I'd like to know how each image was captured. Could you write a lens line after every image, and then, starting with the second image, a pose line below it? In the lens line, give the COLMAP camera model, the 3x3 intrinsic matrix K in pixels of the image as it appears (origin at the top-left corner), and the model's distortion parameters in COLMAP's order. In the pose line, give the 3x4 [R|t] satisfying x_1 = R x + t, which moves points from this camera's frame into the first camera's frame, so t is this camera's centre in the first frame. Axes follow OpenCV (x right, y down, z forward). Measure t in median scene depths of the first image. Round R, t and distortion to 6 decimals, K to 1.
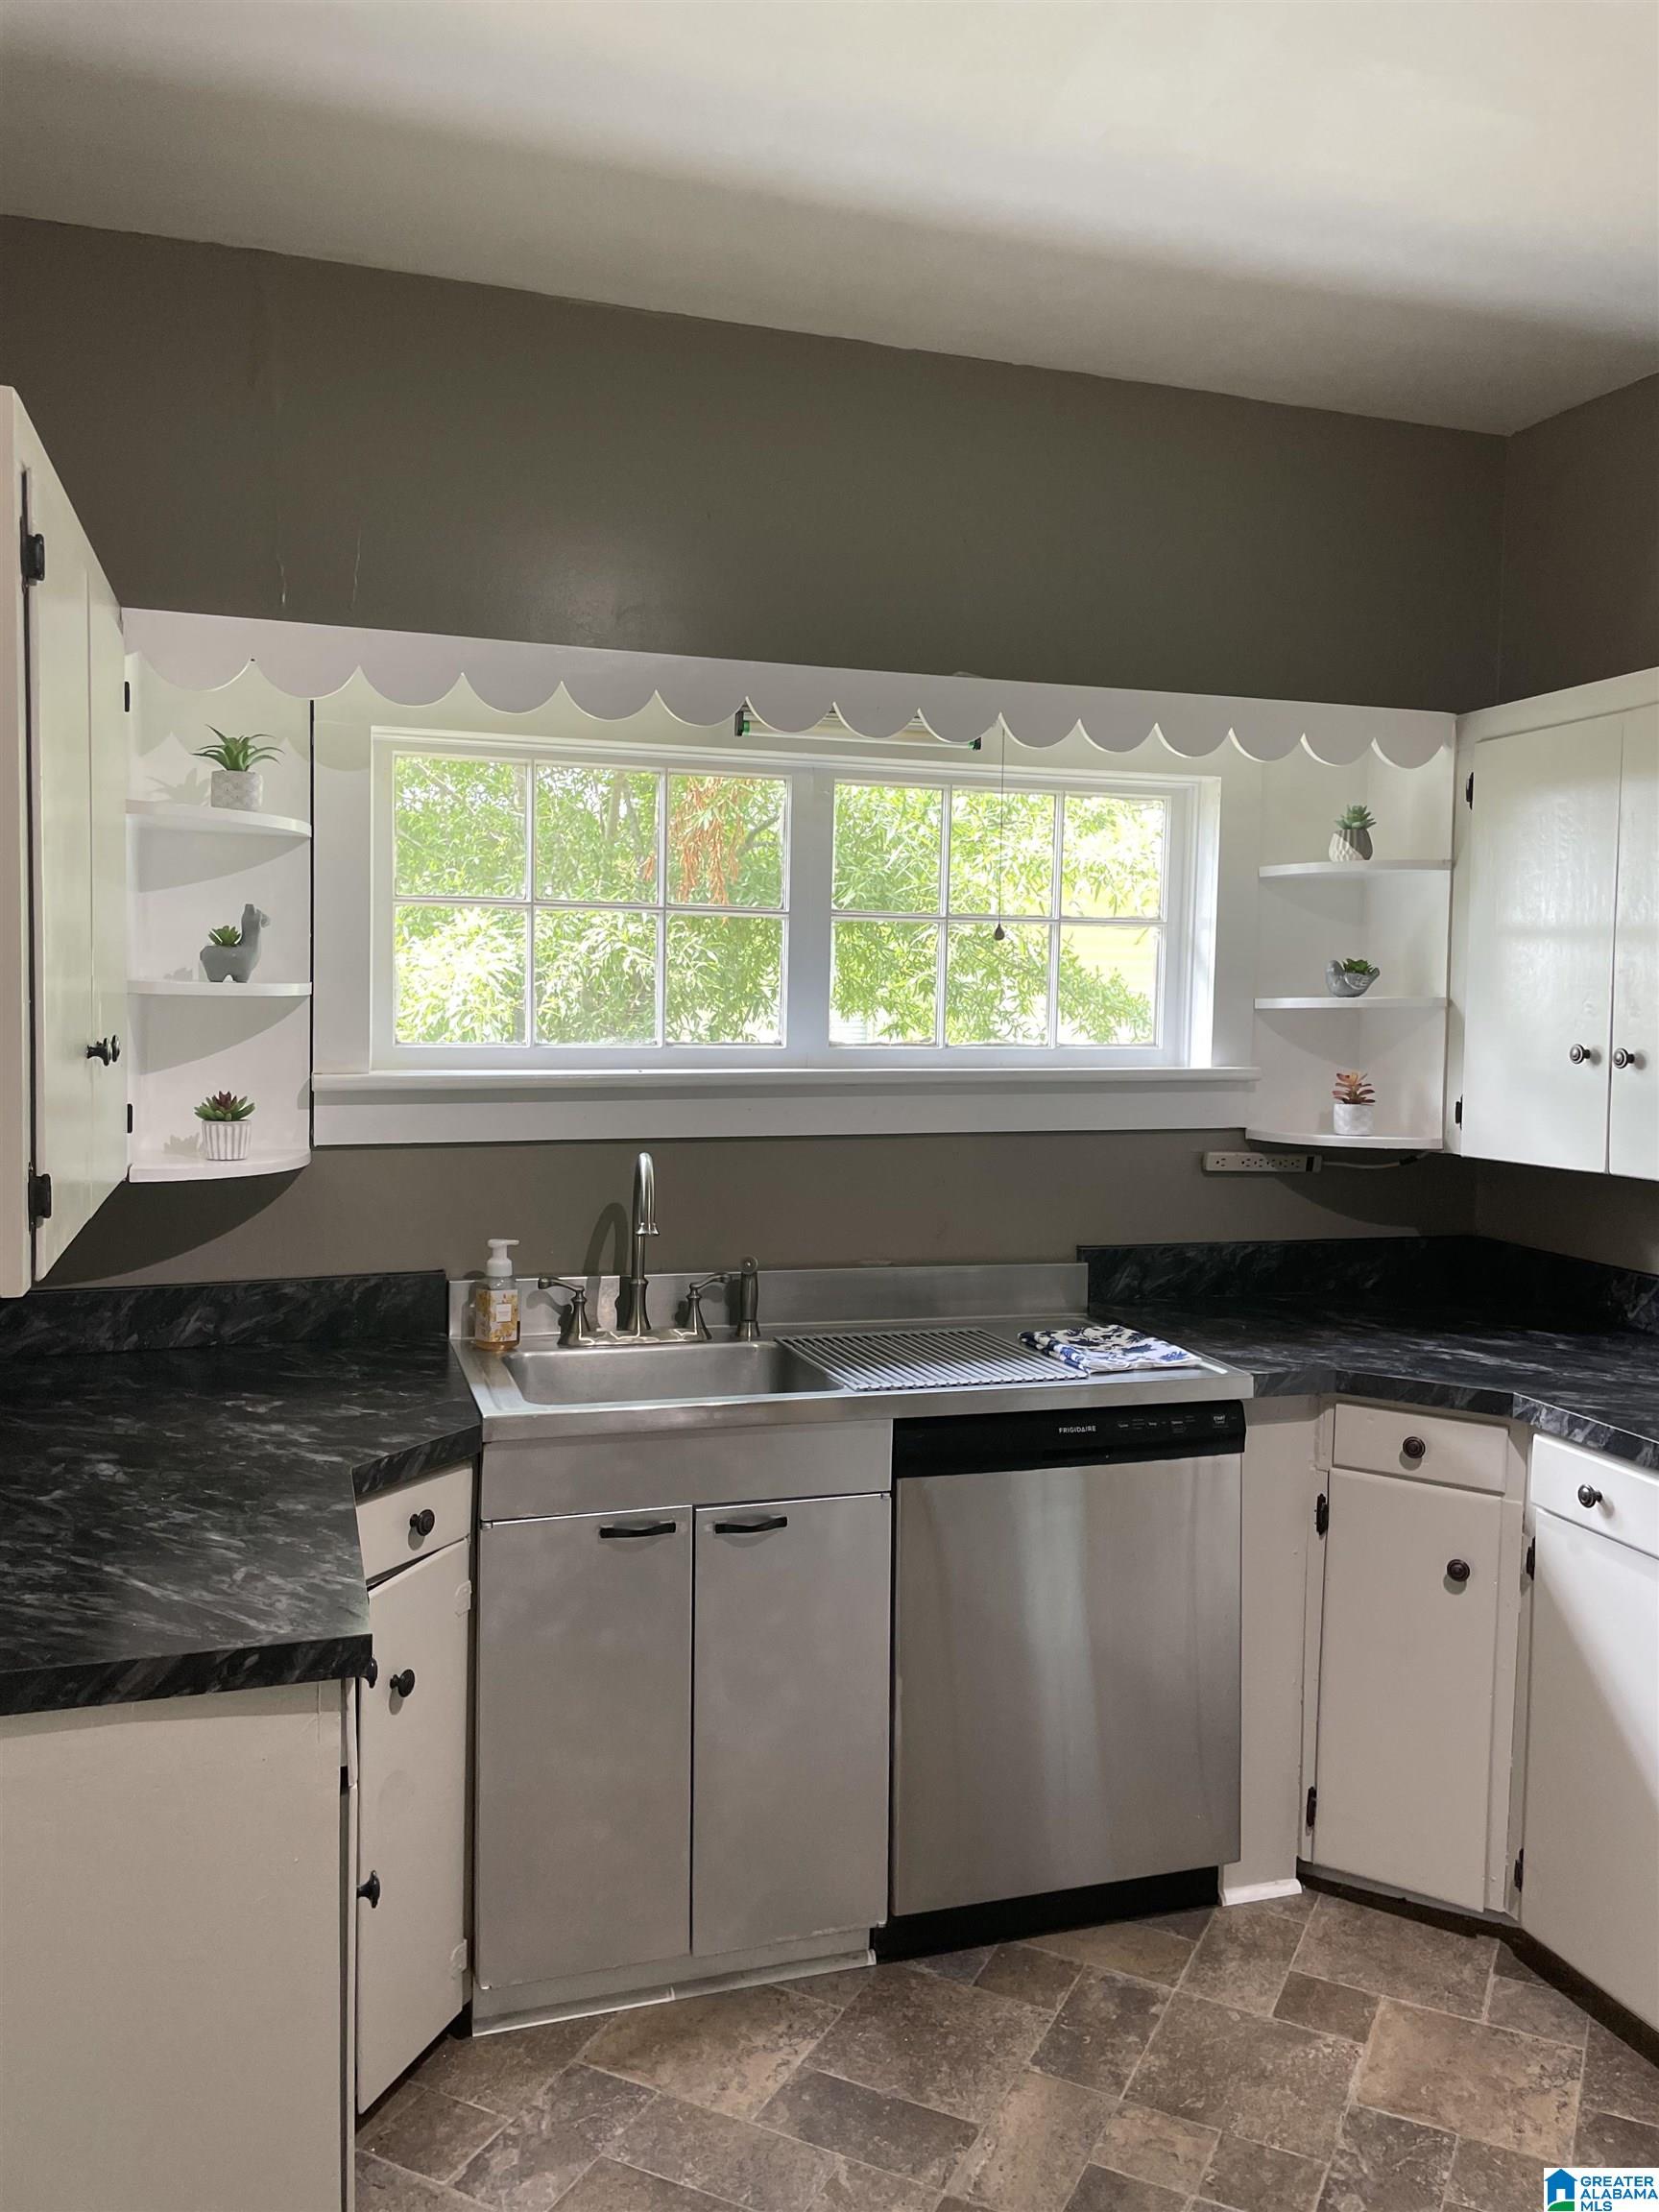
lens RADIAL K [[1663.0, 0, 842.8], [0, 1663.0, 1095.6], [0, 0, 1]] dist [0.087439, -0.115766]
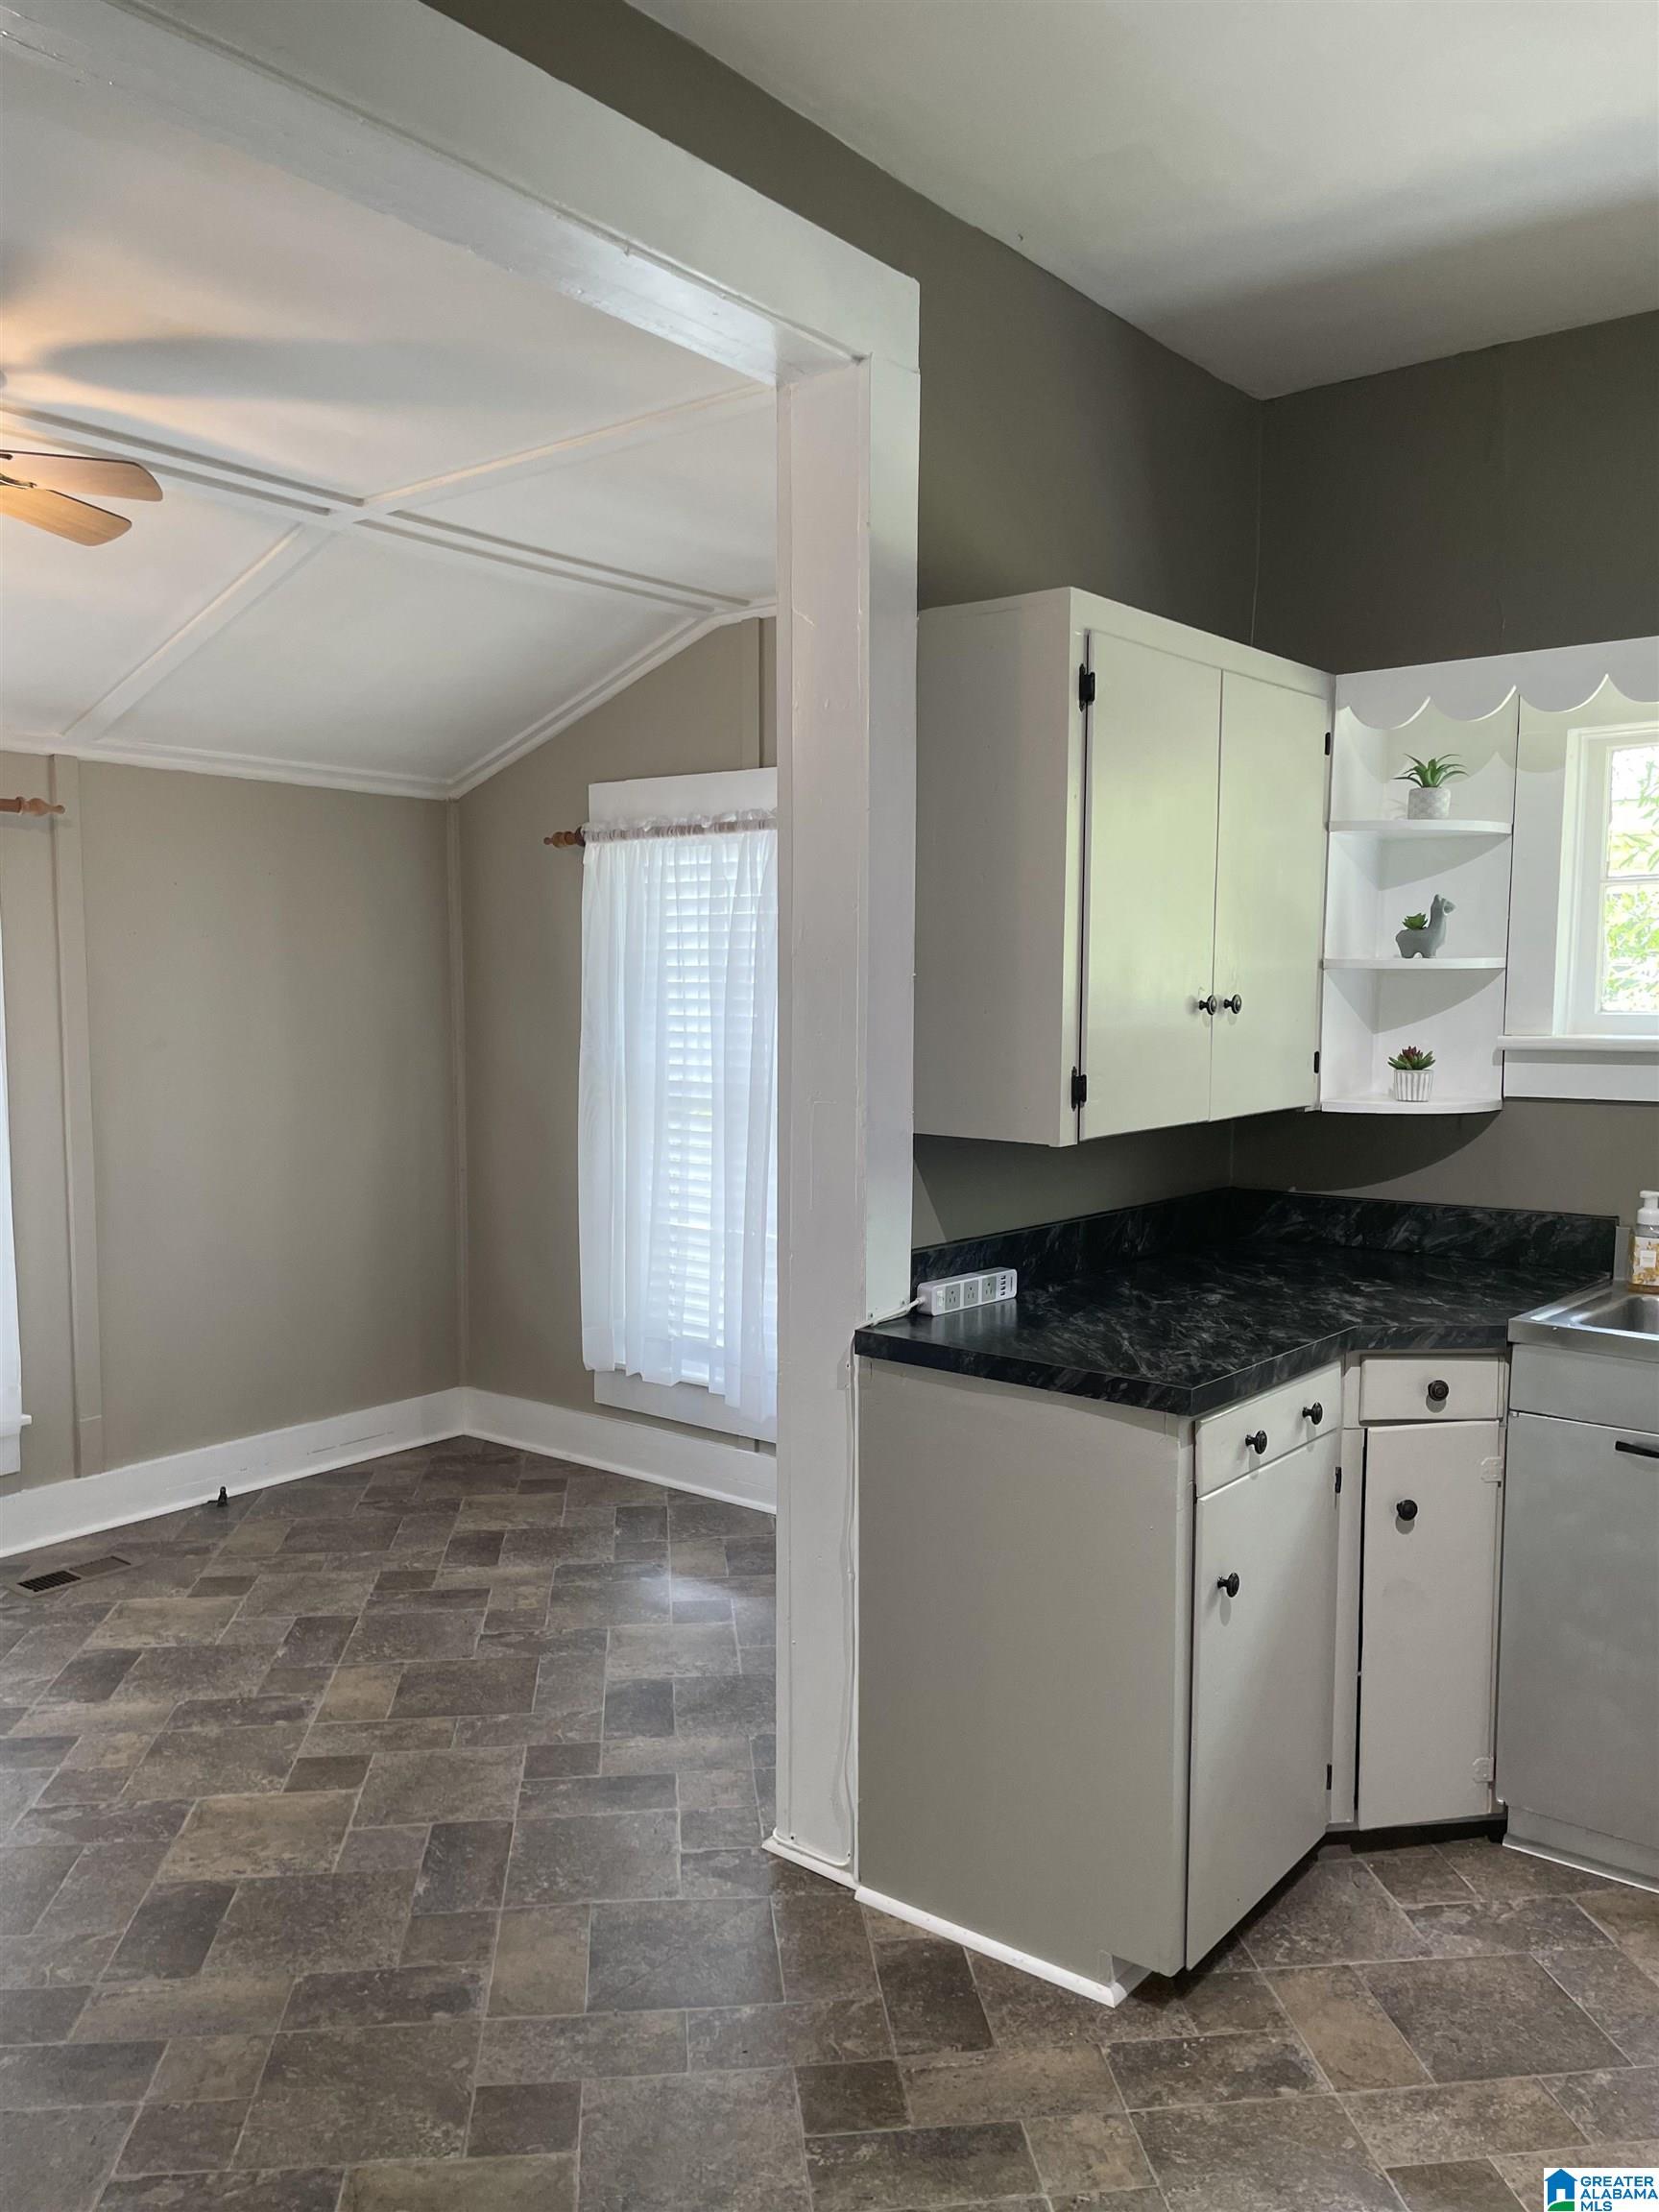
lens RADIAL K [[1663.0, 0, 841.2], [0, 1663.0, 1116.7], [0, 0, 1]] dist [0.087439, -0.115766]
pose [[0.555488, 0.055778, -0.829652, 1.638794], [-0.044467, 0.998313, 0.037345, 0.083666], [0.830335, 0.016147, 0.557031, -0.174236]]
